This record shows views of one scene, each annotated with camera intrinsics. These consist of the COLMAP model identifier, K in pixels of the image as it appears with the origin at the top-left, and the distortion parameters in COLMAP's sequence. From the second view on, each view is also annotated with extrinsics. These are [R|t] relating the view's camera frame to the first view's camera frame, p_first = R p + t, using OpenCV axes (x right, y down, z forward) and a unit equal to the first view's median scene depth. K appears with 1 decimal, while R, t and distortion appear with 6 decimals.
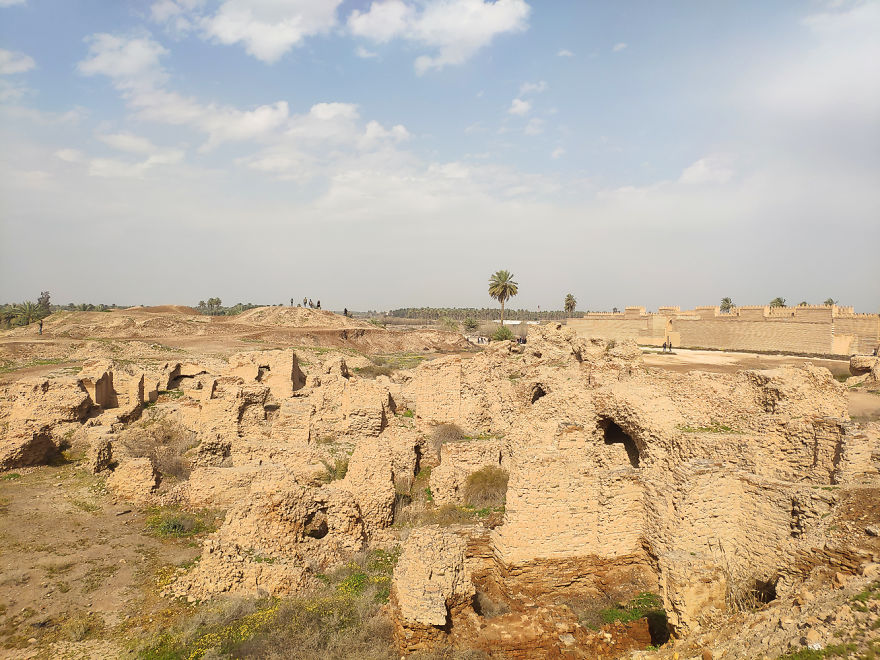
lens RADIAL K [[686.1, 0, 434.7], [0, 686.1, 317.1], [0, 0, 1]] dist [0.224139, -0.527142]
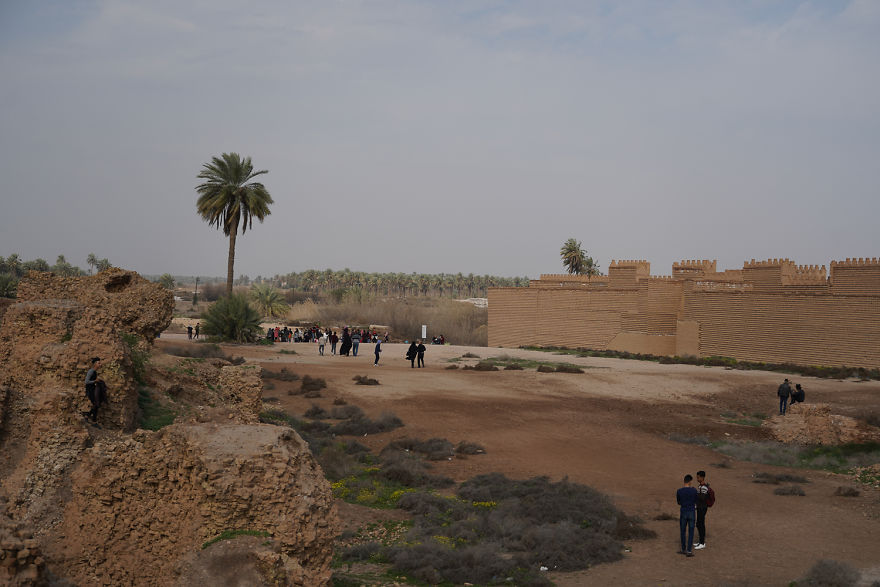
lens RADIAL K [[1426.8, 0, 440.0], [0, 1426.8, 293.5], [0, 0, 1]] dist [0.022148, 0.088641]
pose [[0.999349, 0.022404, 0.028268, 0.598058], [-0.022391, 0.999749, -0.000759, 0.031565], [-0.028277, 0.000125, 0.999600, 0.557343]]
